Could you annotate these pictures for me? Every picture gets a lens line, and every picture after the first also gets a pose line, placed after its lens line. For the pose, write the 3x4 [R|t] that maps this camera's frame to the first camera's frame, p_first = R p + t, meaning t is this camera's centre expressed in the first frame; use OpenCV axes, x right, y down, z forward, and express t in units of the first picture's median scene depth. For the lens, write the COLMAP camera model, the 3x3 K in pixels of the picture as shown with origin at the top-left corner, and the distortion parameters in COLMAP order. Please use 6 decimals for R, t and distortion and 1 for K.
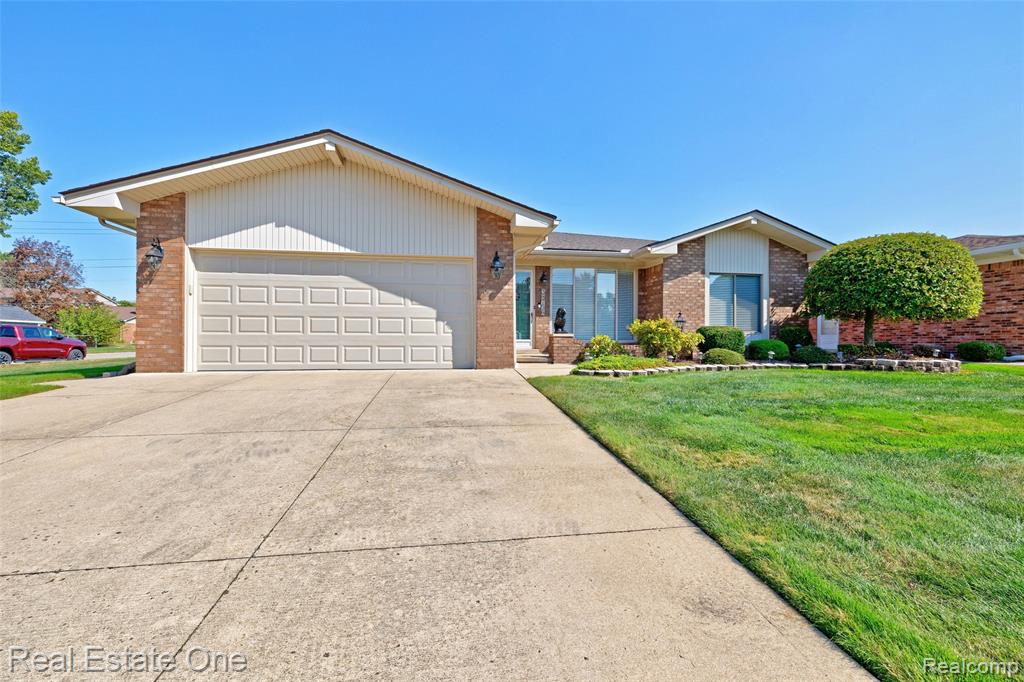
lens RADIAL K [[439.0, 0, 507.9], [0, 439.0, 340.7], [0, 0, 1]] dist [-0.002498, -0.000033]
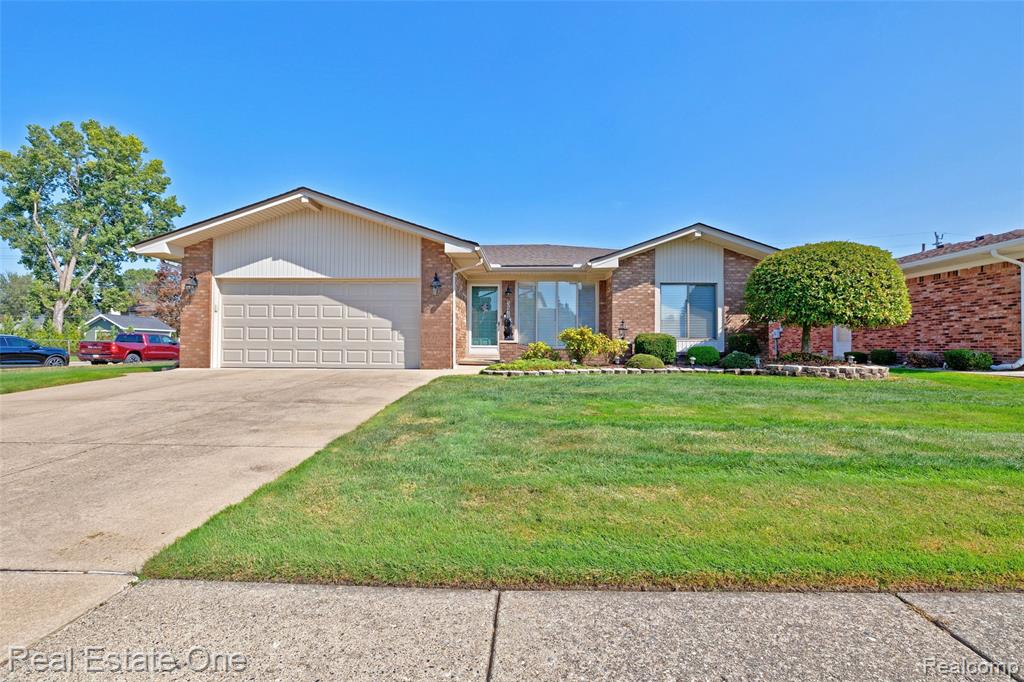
lens RADIAL K [[439.0, 0, 491.9], [0, 439.0, 340.6], [0, 0, 1]] dist [-0.002498, -0.000033]
pose [[0.979993, 0.000746, -0.199030, 0.348983], [-0.003741, 0.999885, -0.014672, 0.001965], [0.198997, 0.015123, 0.979883, -0.153438]]
